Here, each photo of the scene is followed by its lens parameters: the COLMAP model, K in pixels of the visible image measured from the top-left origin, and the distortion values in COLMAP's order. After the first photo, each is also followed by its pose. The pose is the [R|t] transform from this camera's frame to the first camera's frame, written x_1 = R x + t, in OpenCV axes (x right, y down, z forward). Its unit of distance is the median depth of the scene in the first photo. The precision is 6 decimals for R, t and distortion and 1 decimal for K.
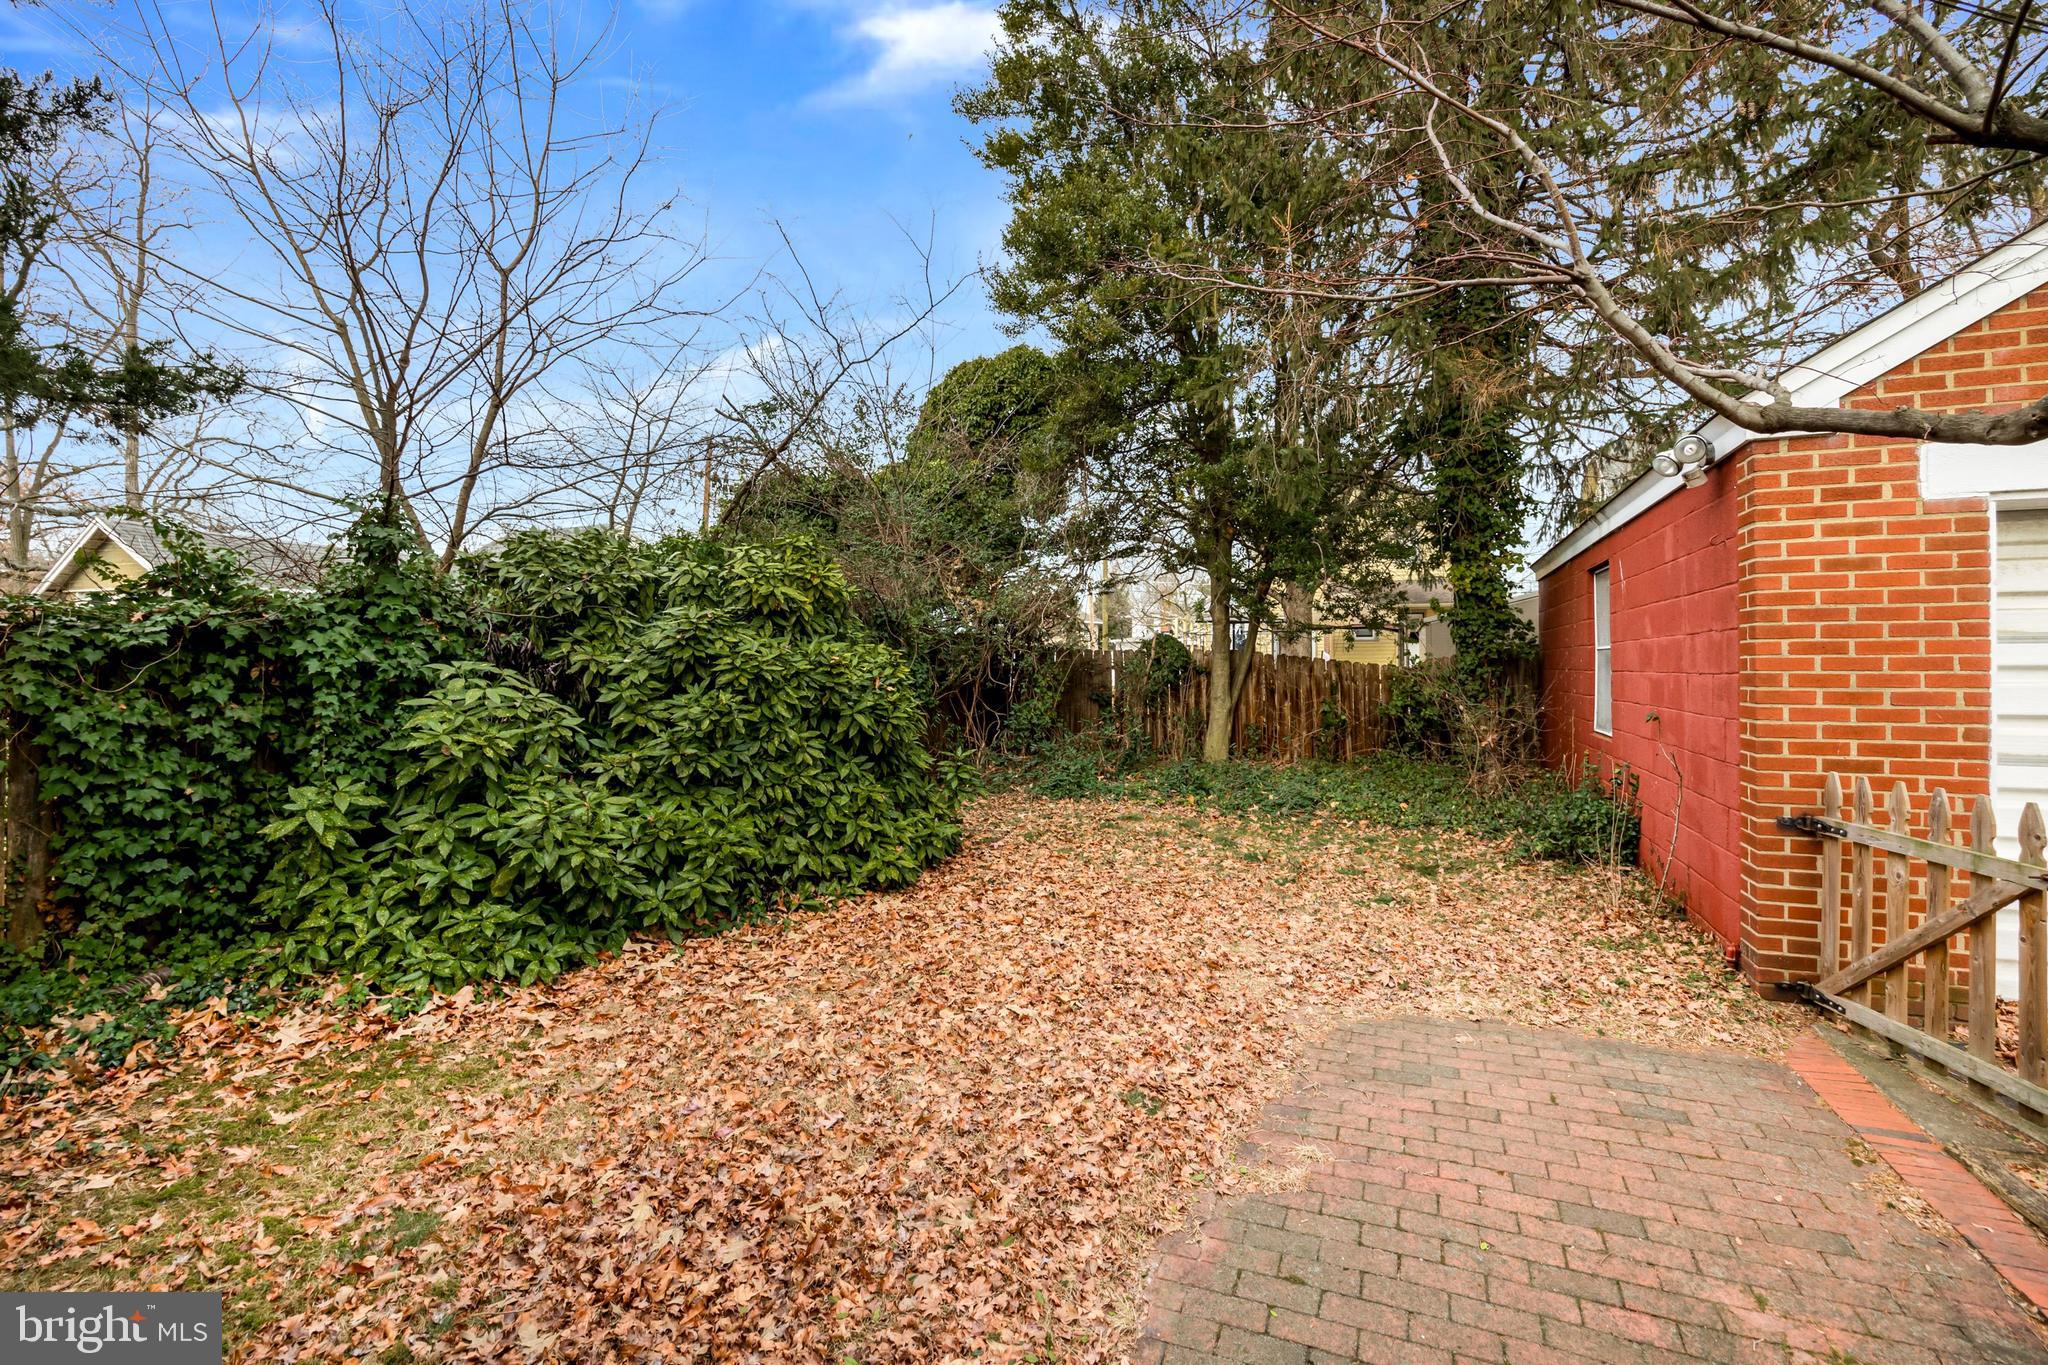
lens RADIAL K [[984.4, 0, 1024.1], [0, 984.4, 645.0], [0, 0, 1]] dist [-0.012749, -0.000495]
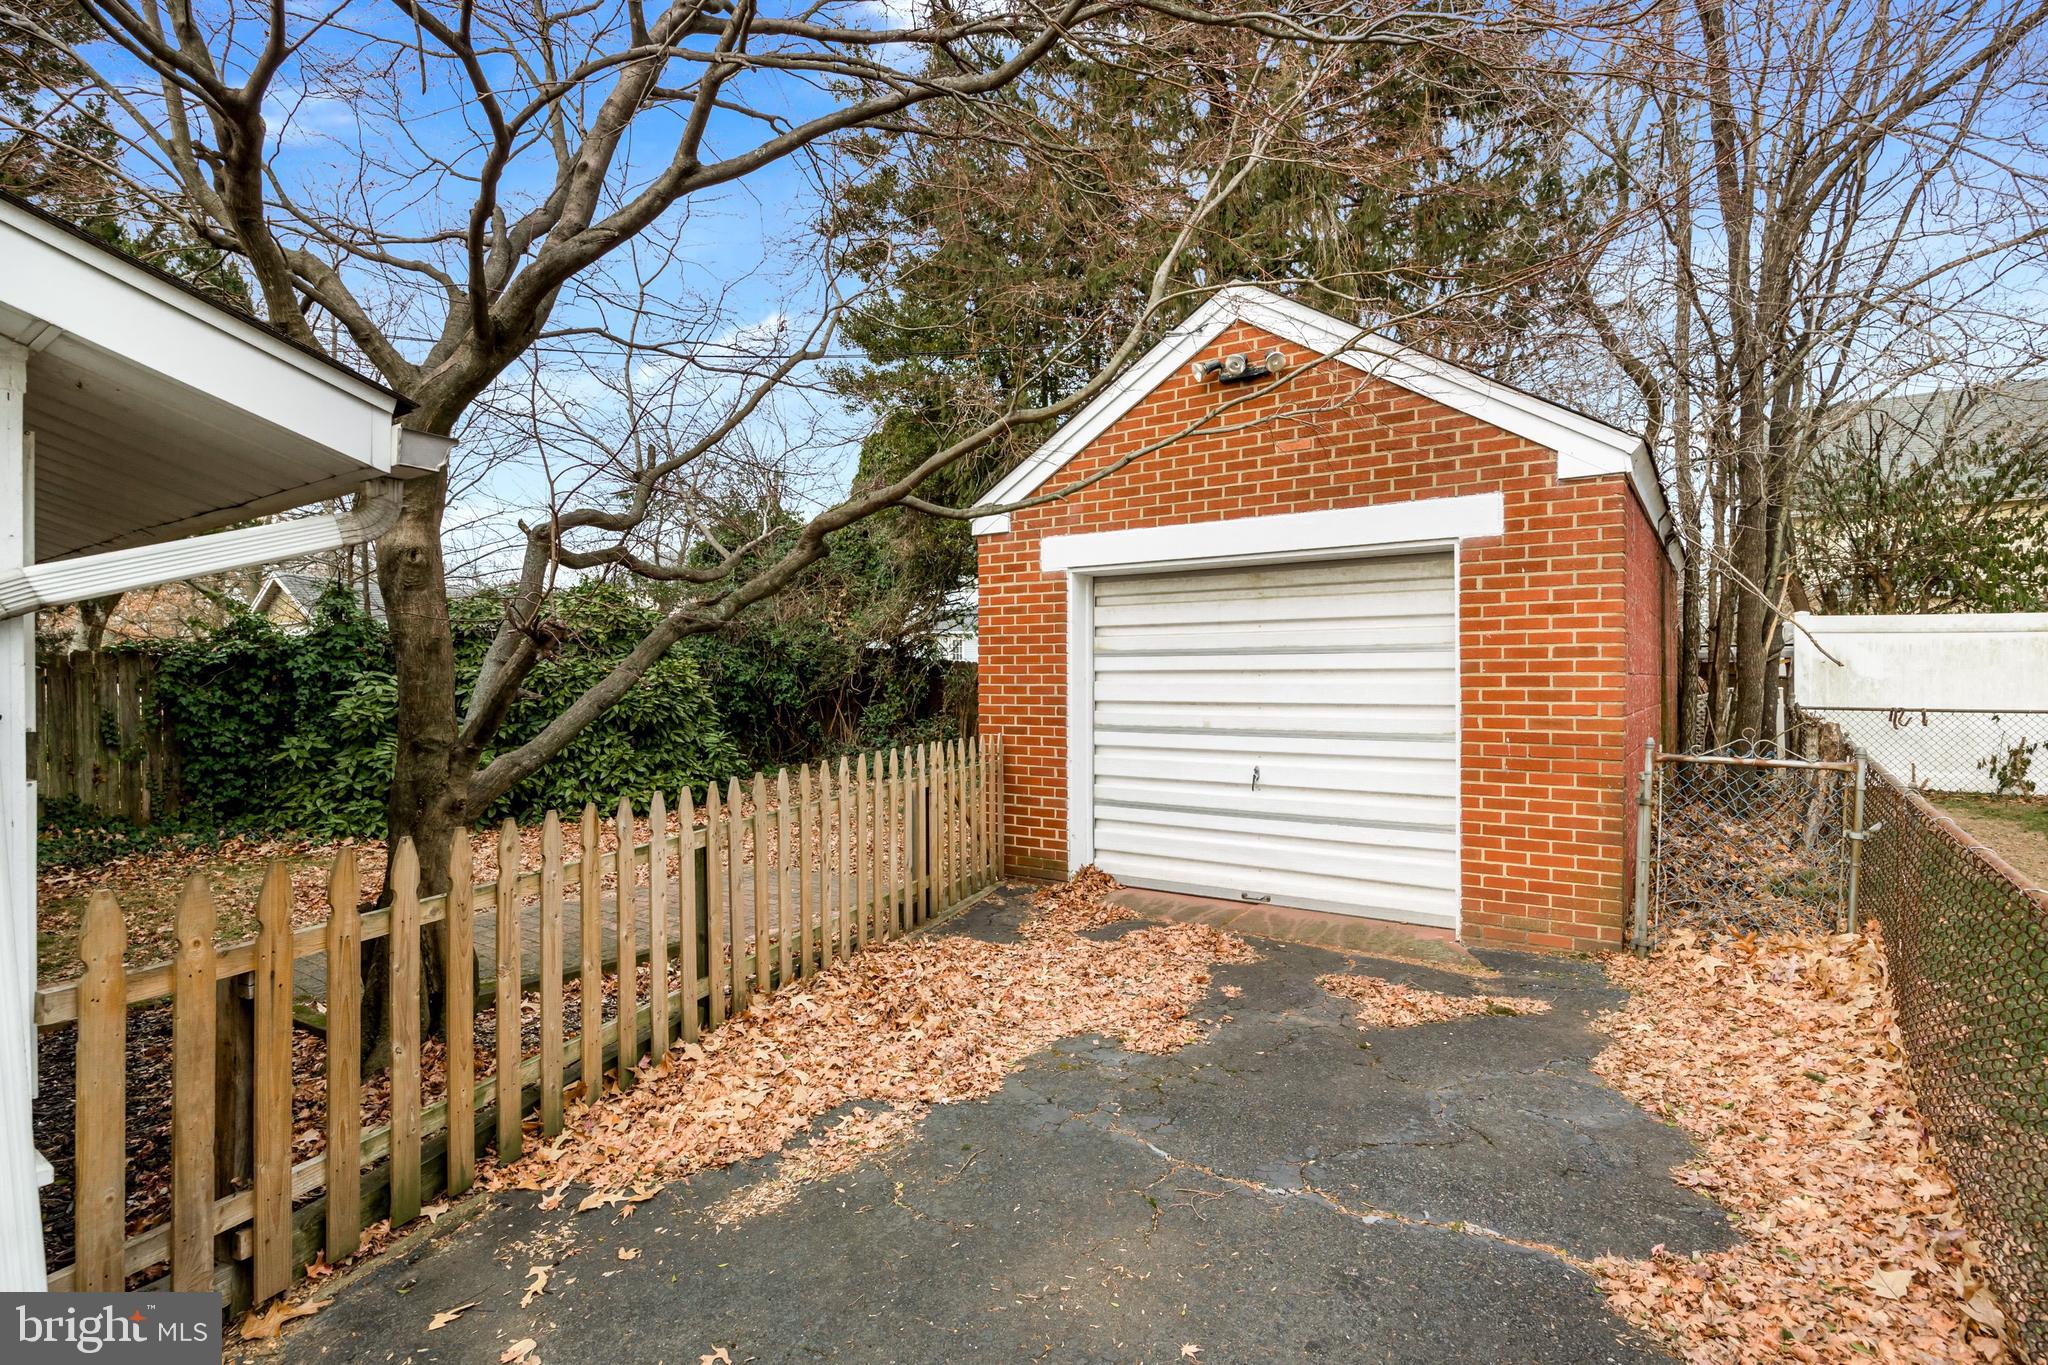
lens RADIAL K [[1172.2, 0, 1040.5], [0, 1172.2, 678.1], [0, 0, 1]] dist [-0.014827, 0.000203]
pose [[0.970220, -0.002273, -0.242216, 1.237823], [0.006739, 0.999822, 0.017615, -0.000730], [0.242133, -0.018723, 0.970062, -0.855048]]
